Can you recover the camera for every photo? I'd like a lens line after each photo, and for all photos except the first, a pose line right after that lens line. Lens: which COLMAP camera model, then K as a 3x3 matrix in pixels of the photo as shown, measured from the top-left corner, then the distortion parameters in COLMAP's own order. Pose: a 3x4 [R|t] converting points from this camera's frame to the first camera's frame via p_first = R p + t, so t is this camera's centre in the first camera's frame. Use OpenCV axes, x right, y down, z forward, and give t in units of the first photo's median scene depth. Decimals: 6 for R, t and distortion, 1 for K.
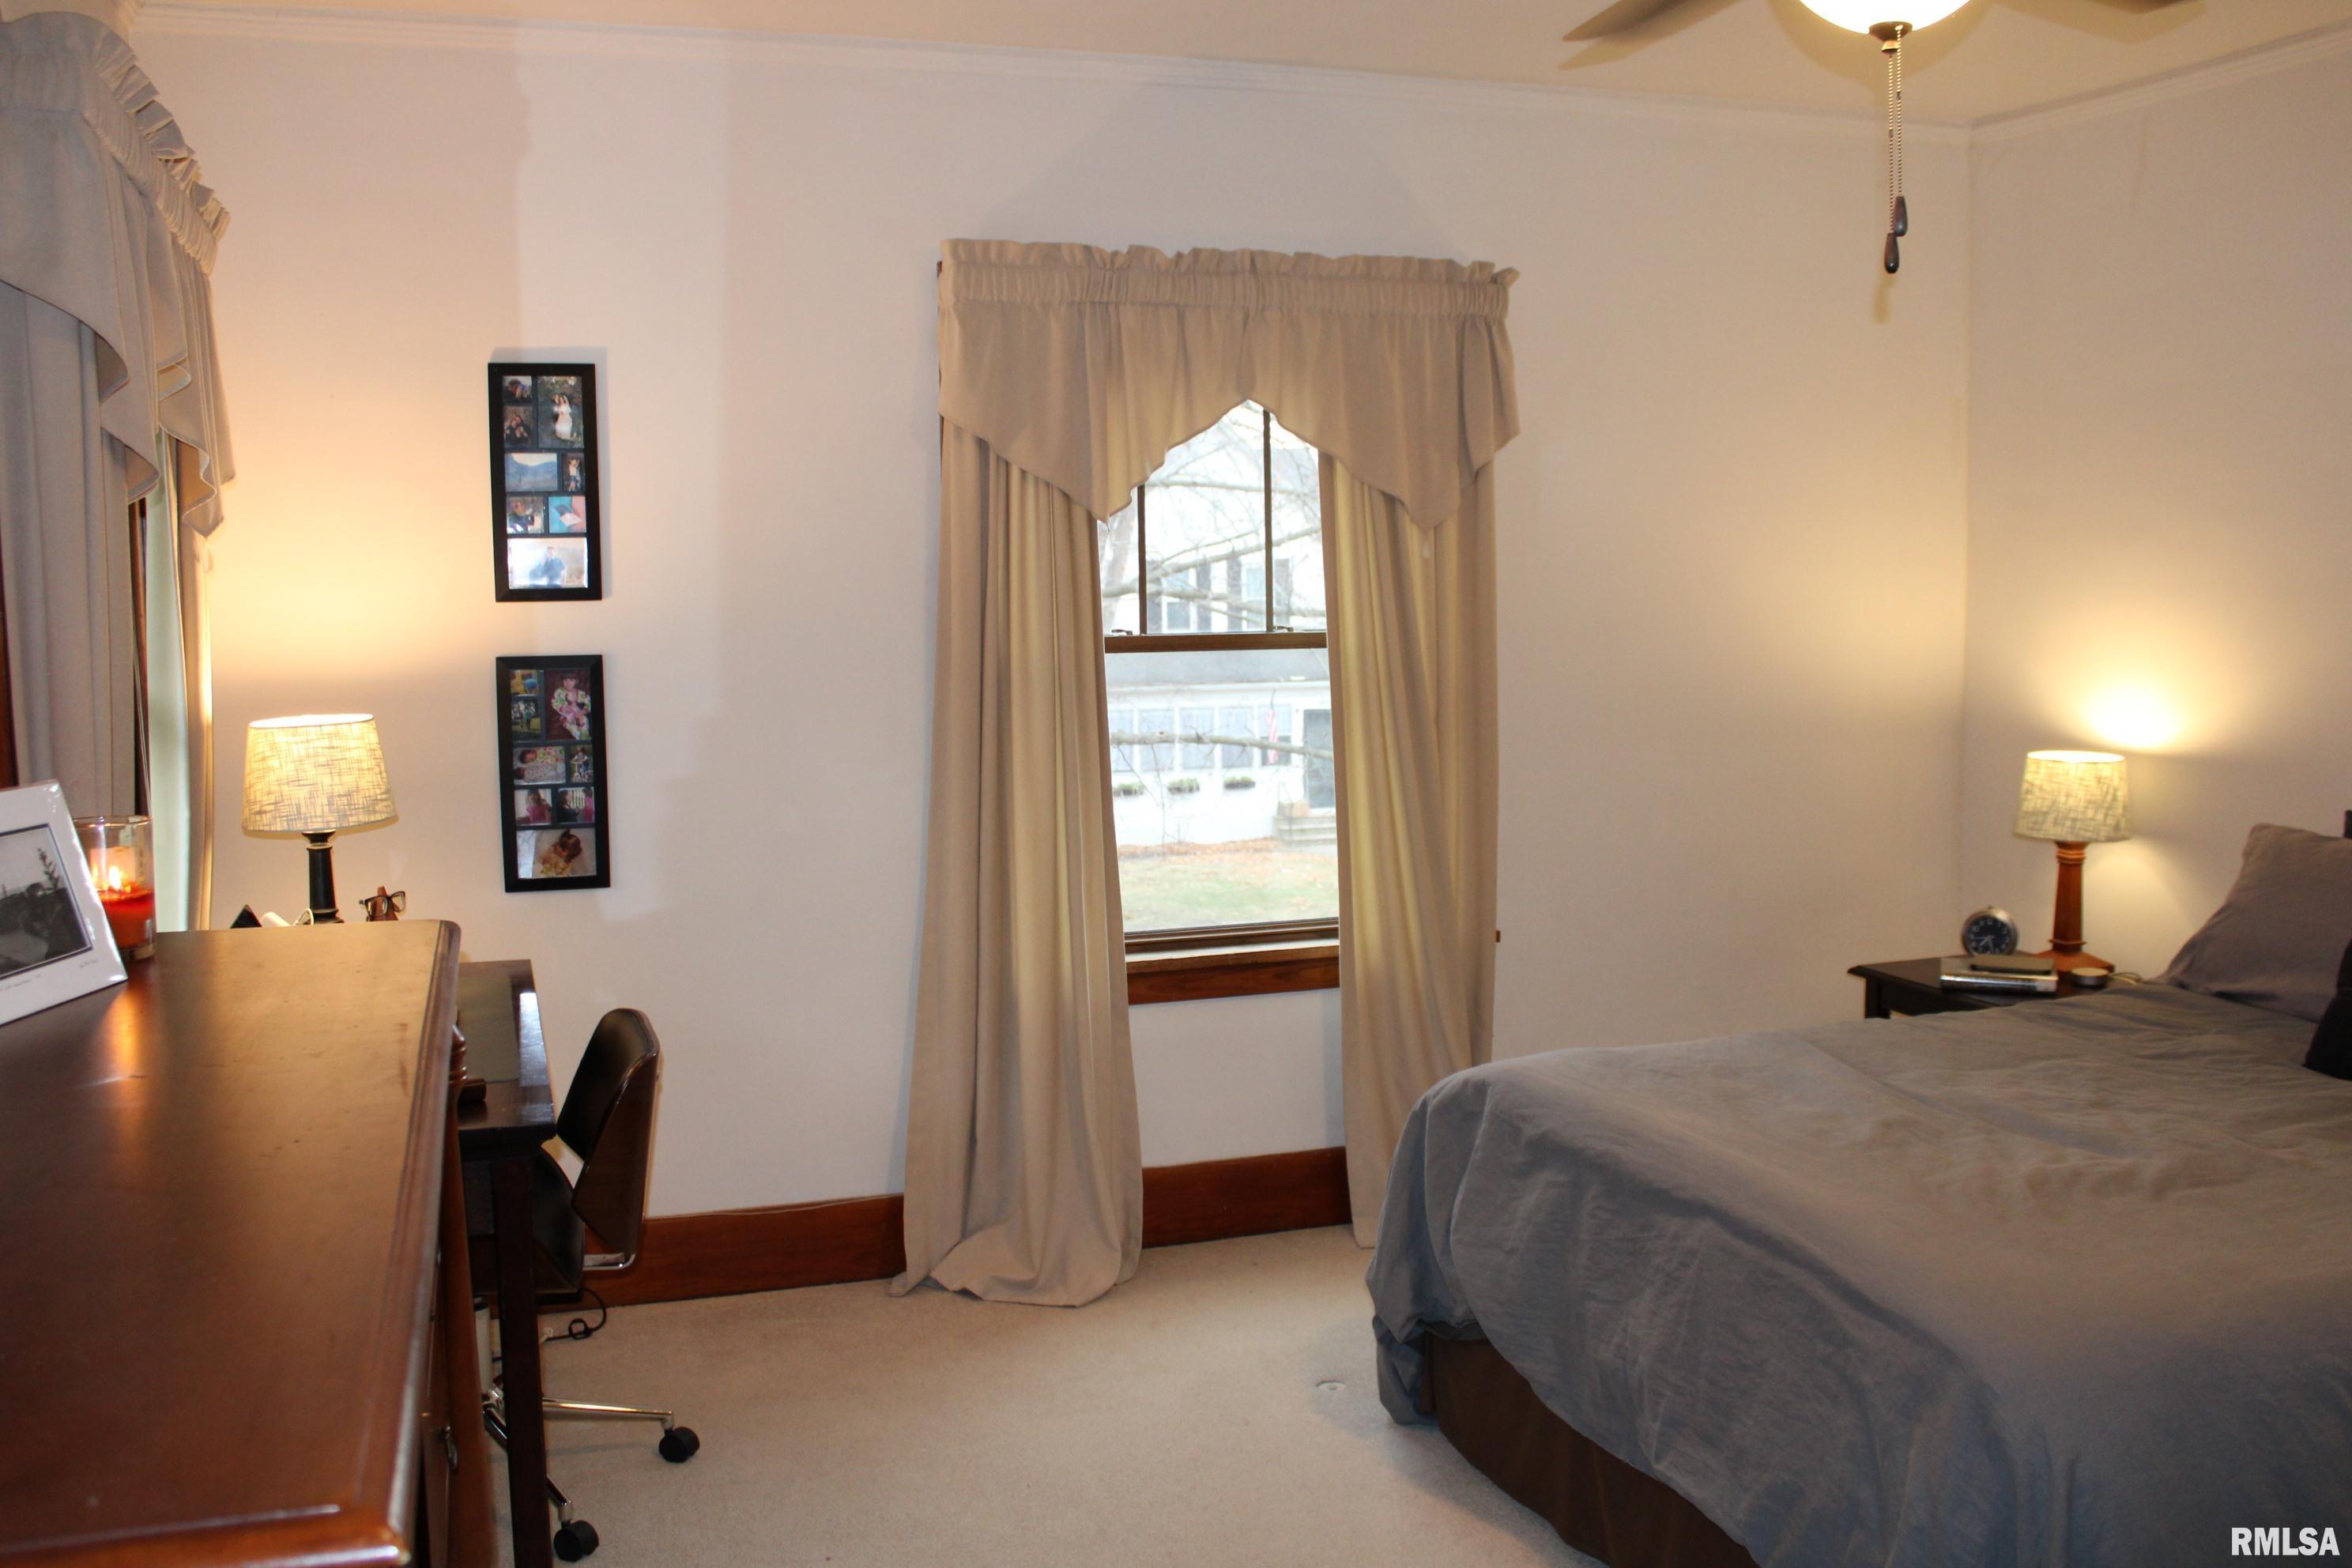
lens RADIAL K [[2098.9, 0, 1181.0], [0, 2098.9, 782.6], [0, 0, 1]] dist [-0.142107, 0.115587]
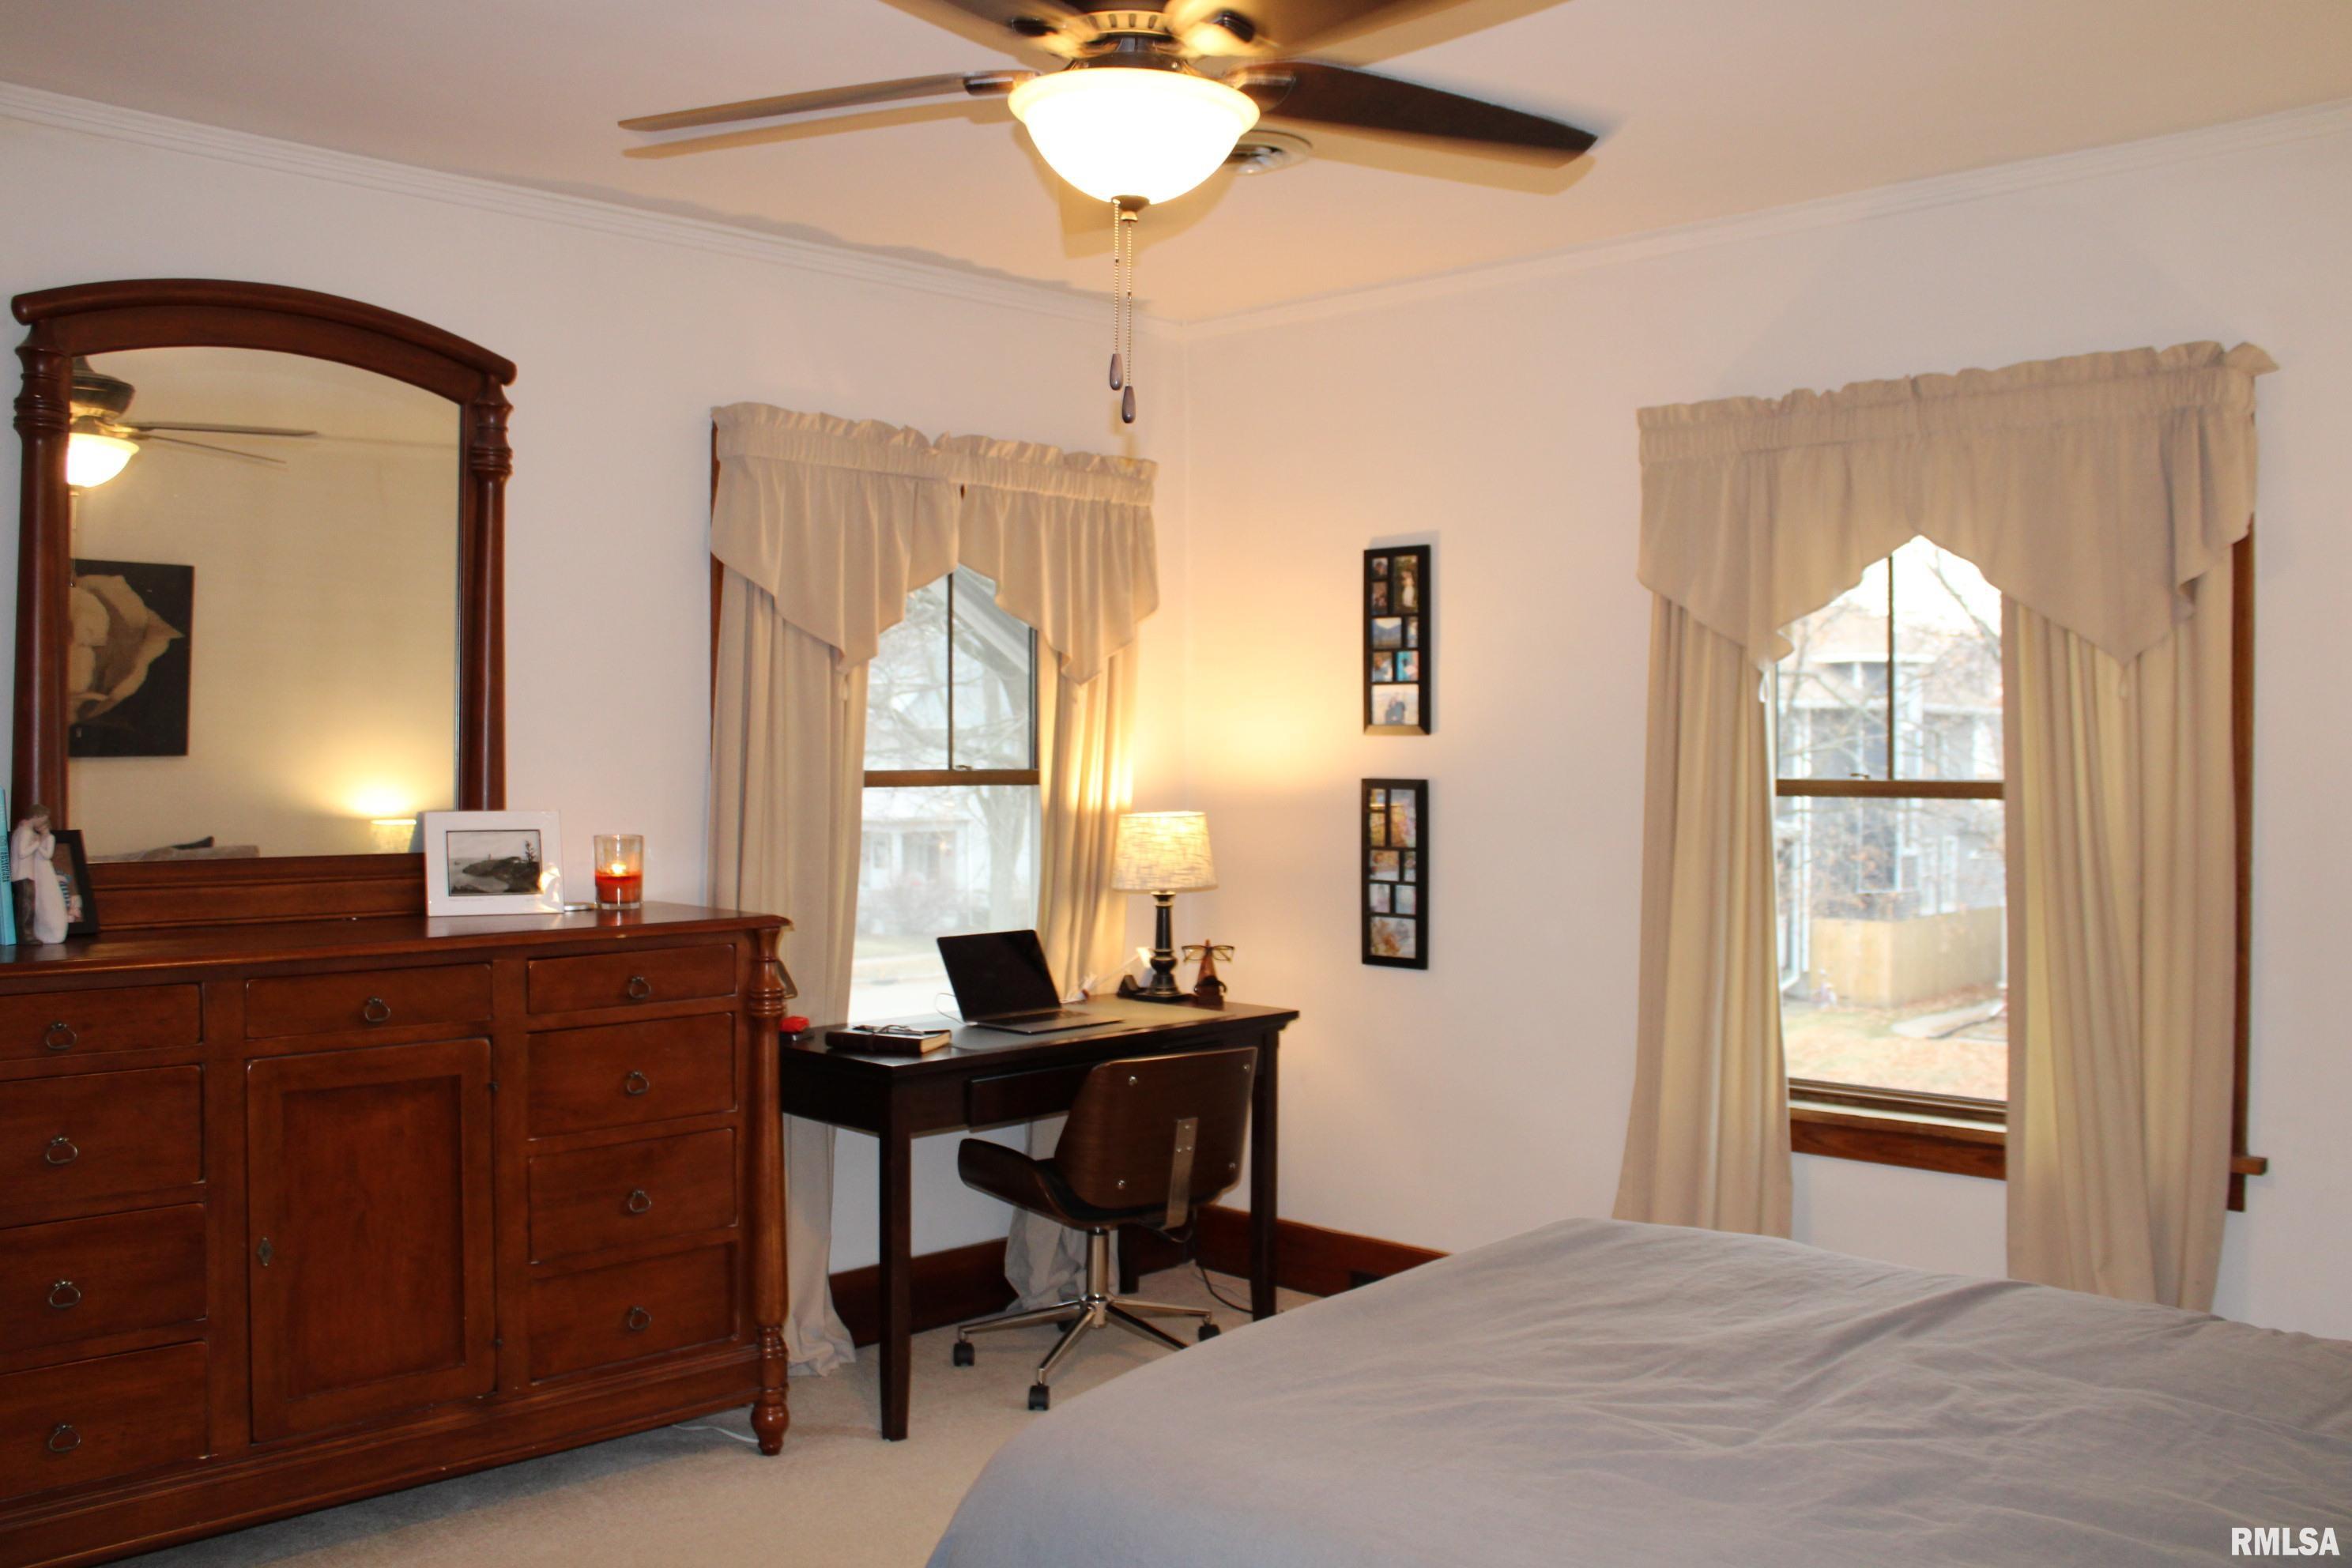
lens RADIAL K [[2098.9, 0, 1182.1], [0, 2098.9, 781.8], [0, 0, 1]] dist [-0.142107, 0.115587]
pose [[0.451675, 0.026185, -0.891798, 0.762933], [-0.094879, 0.995311, -0.018829, -0.023269], [0.887123, 0.093117, 0.452042, 0.312995]]
